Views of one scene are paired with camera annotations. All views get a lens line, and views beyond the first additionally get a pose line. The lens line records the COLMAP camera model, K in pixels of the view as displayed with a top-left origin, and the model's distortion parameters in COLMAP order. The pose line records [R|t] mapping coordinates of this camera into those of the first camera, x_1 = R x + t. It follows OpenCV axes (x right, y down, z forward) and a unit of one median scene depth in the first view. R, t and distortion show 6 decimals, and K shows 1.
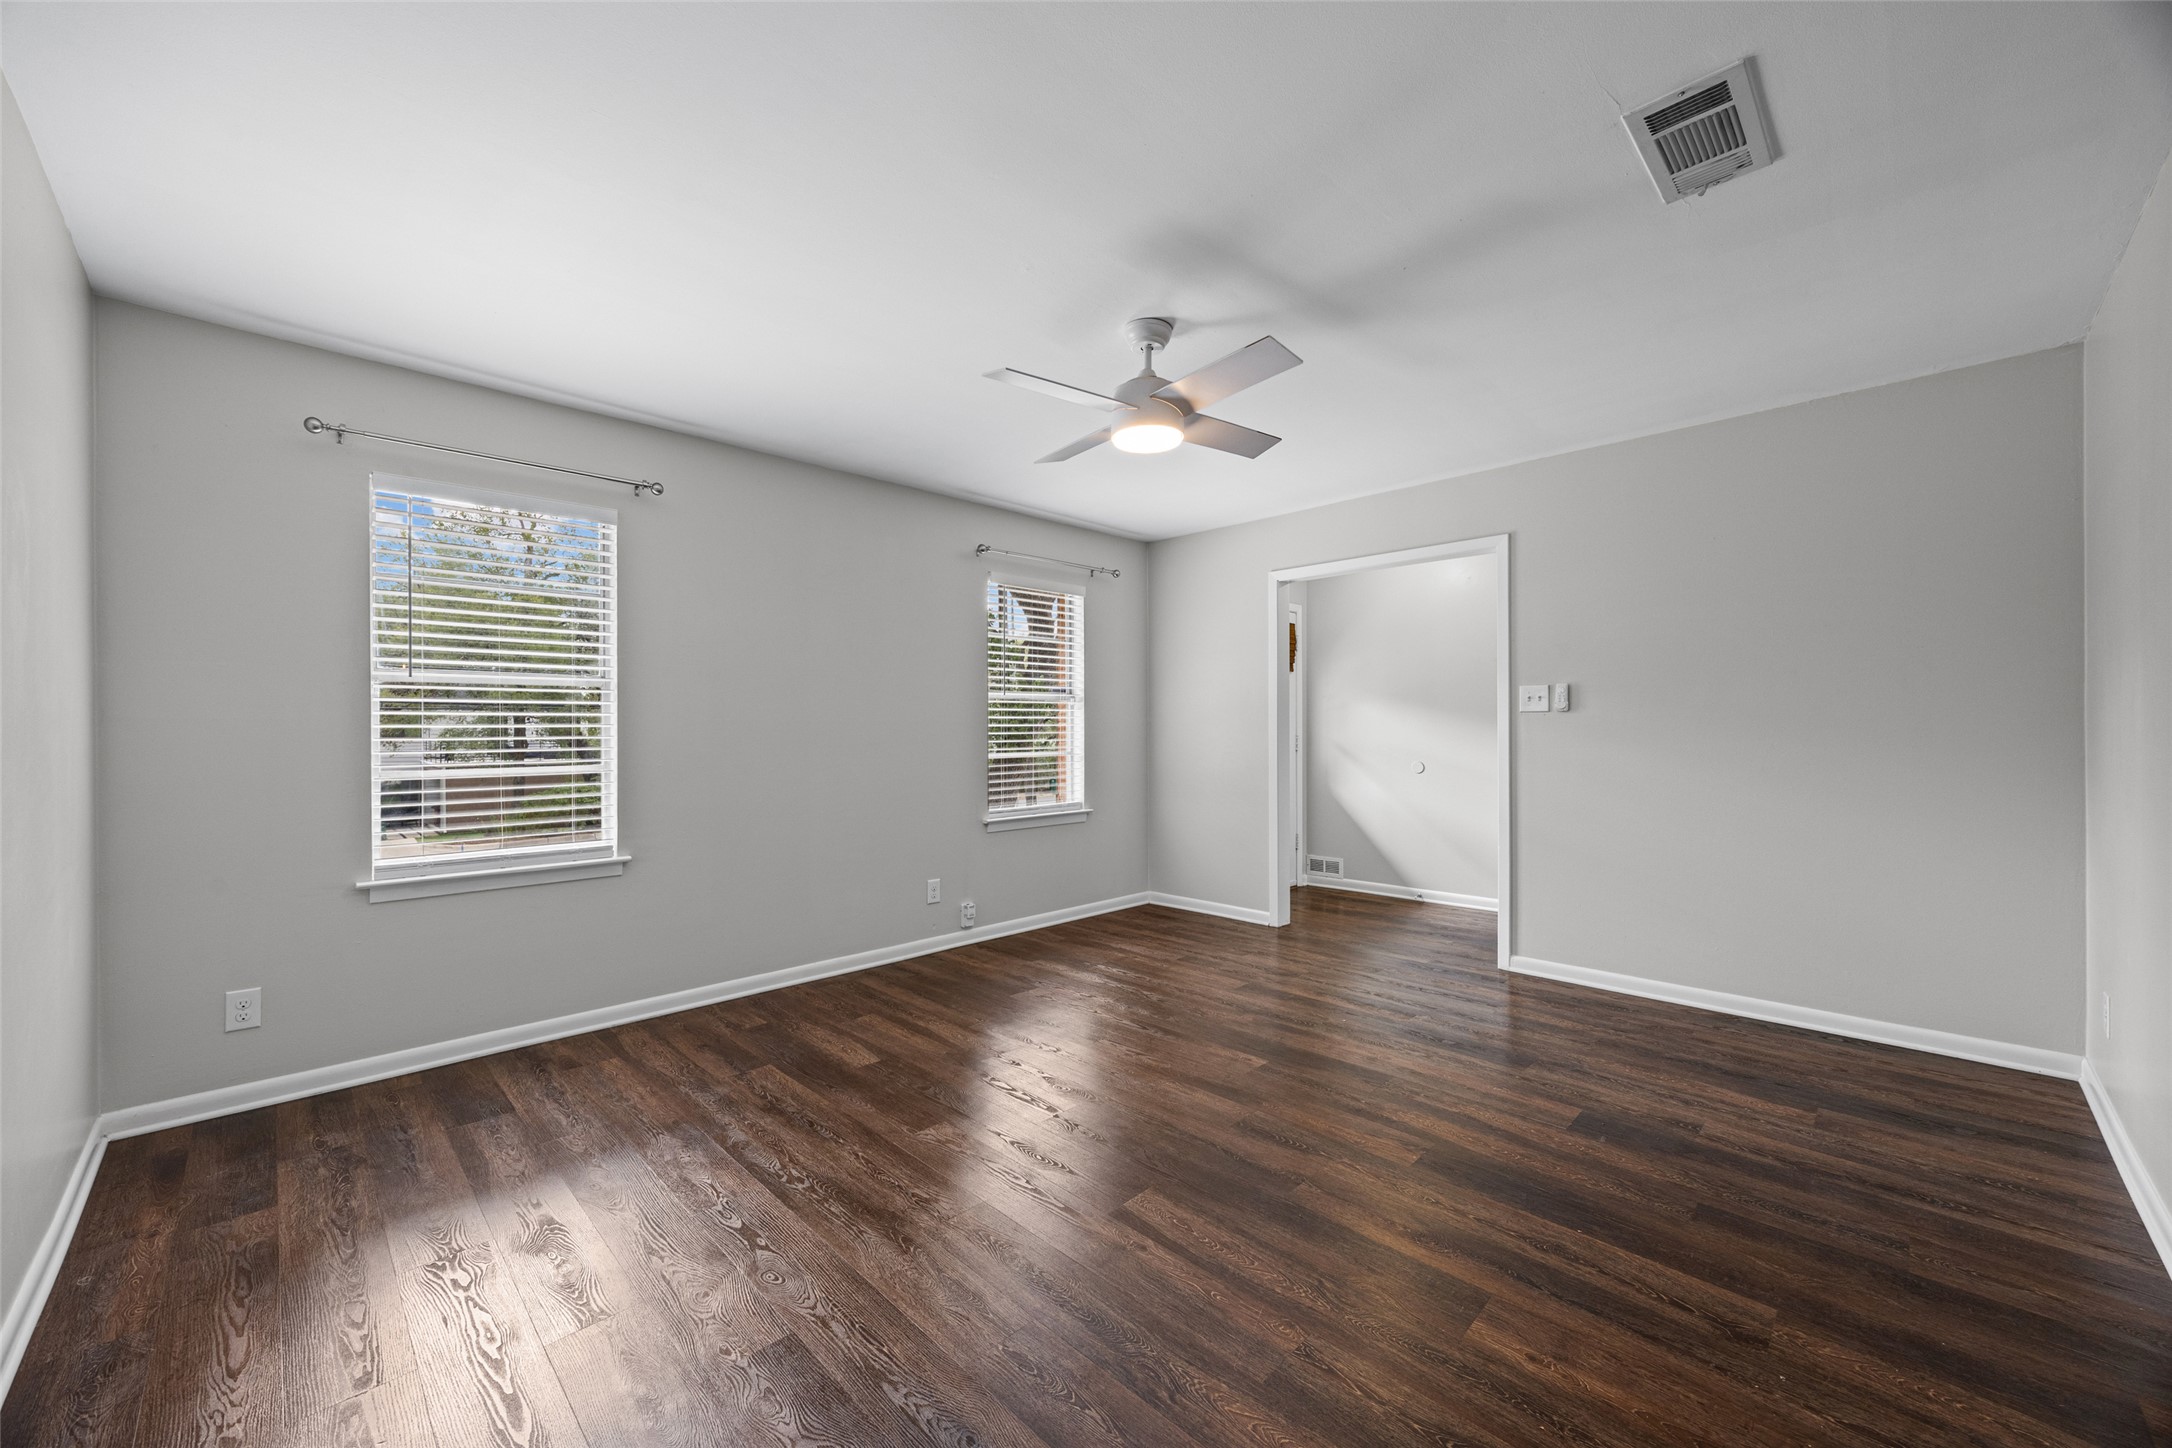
lens RADIAL K [[837.3, 0, 1095.3], [0, 837.3, 731.5], [0, 0, 1]] dist [-0.000053, -0.000108]
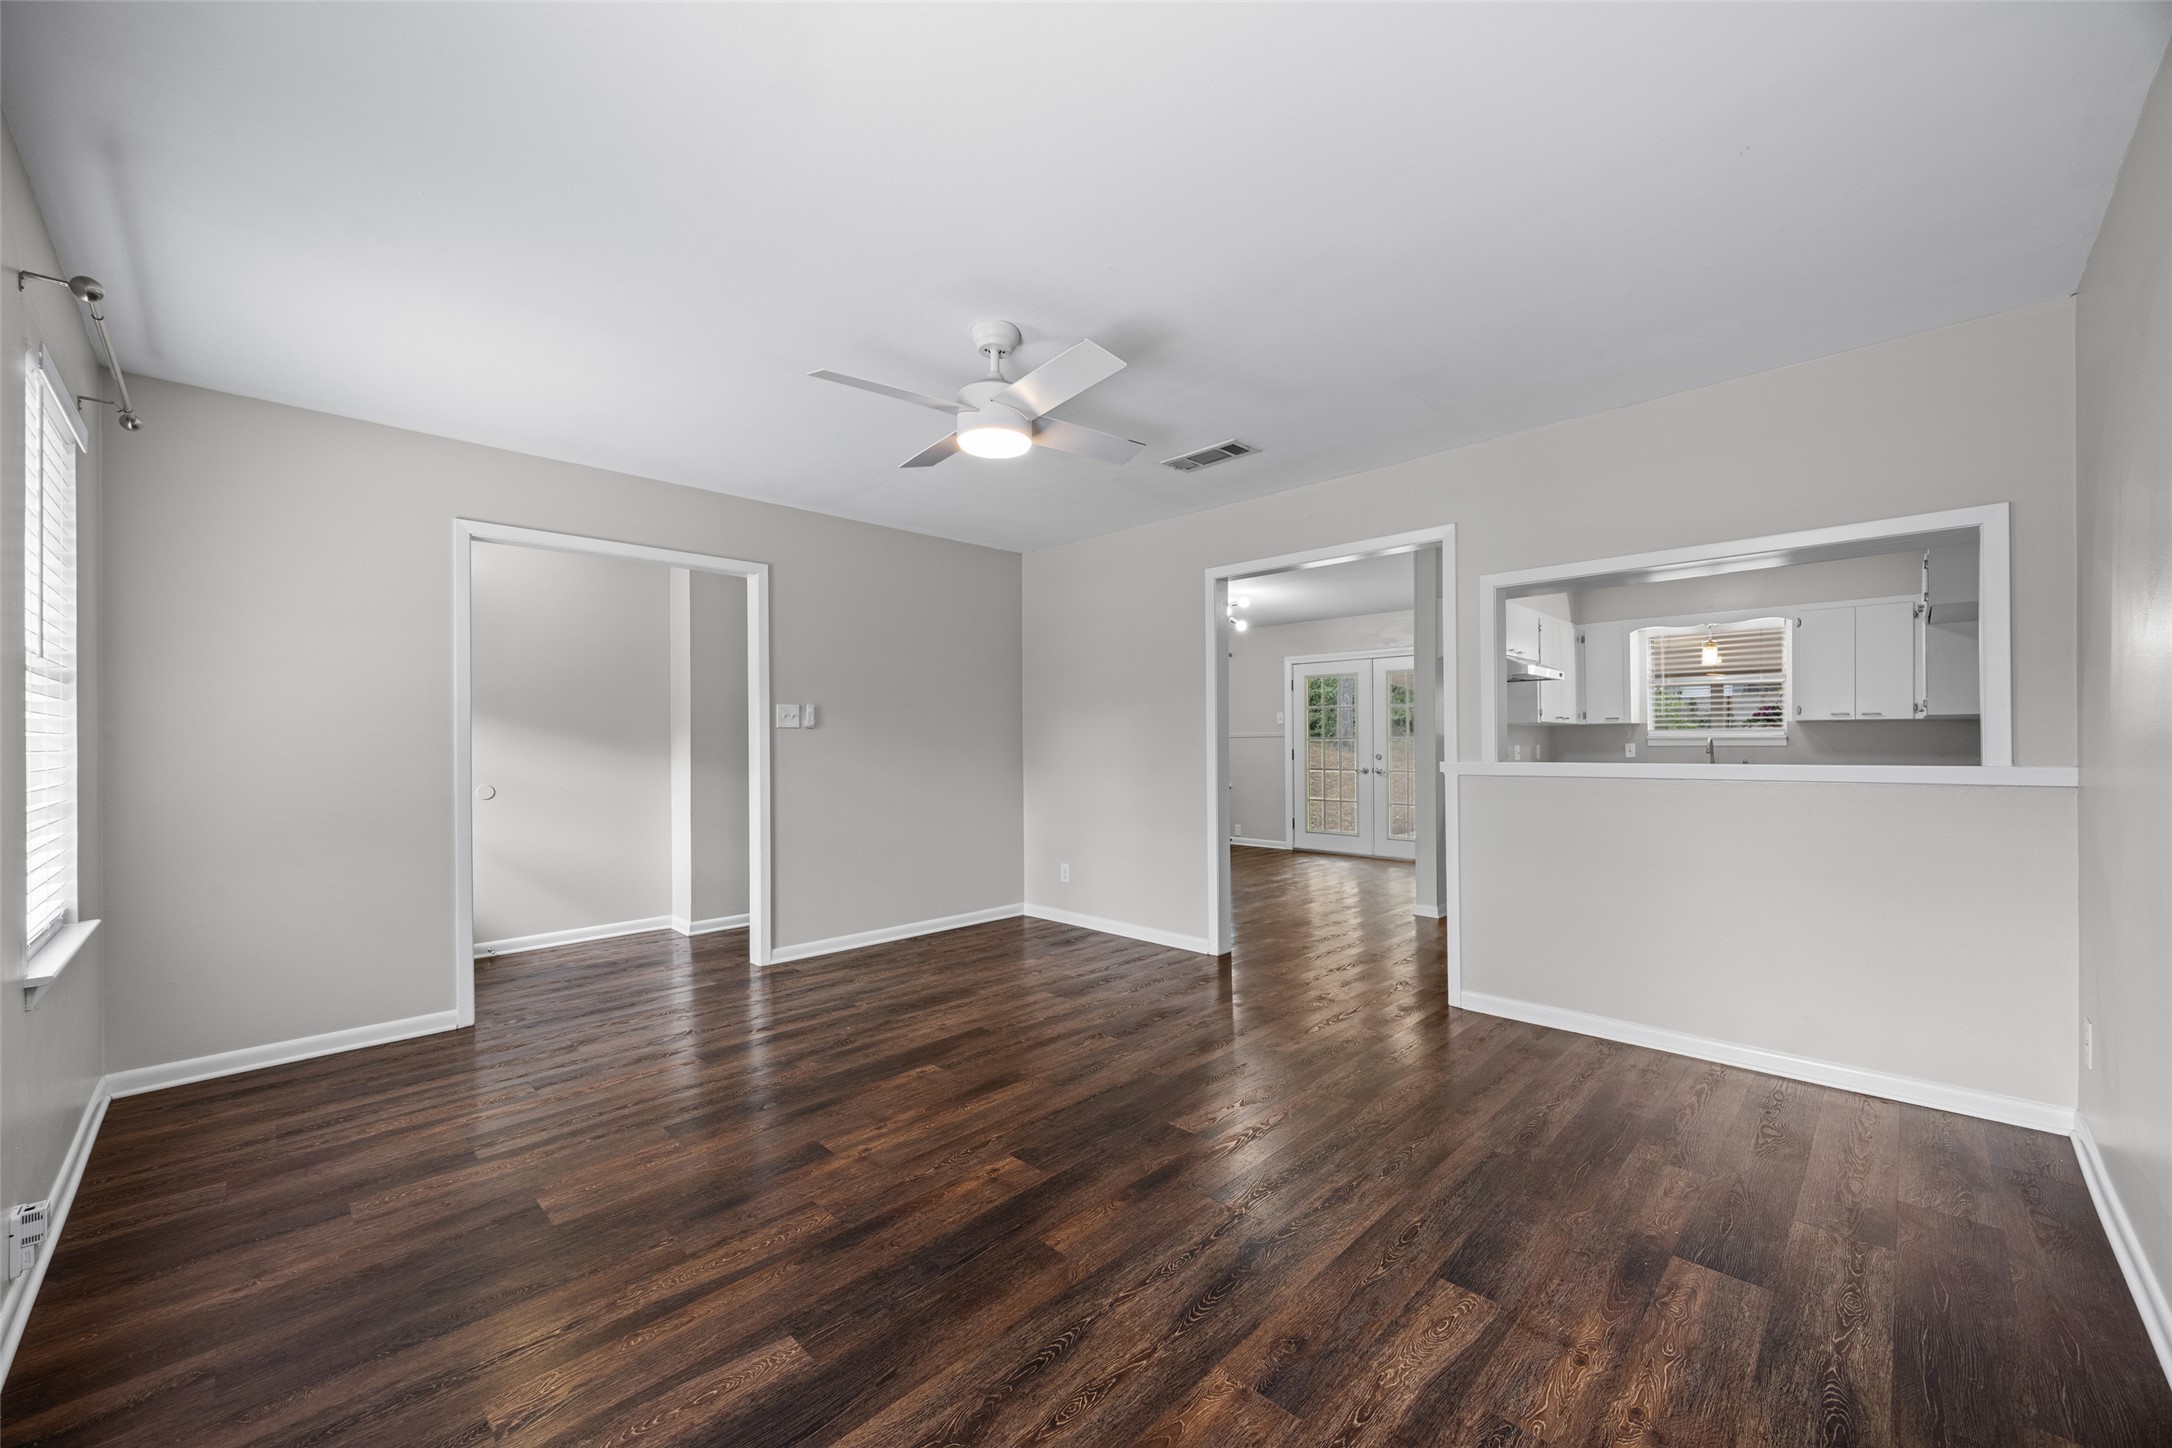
lens RADIAL K [[837.3, 0, 1081.3], [0, 837.3, 738.9], [0, 0, 1]] dist [-0.000053, -0.000108]
pose [[-0.004604, 0.006389, 0.999969, -0.762891], [0.009685, 0.999933, -0.006344, 0.002568], [-0.999942, 0.009656, -0.004665, 0.755645]]
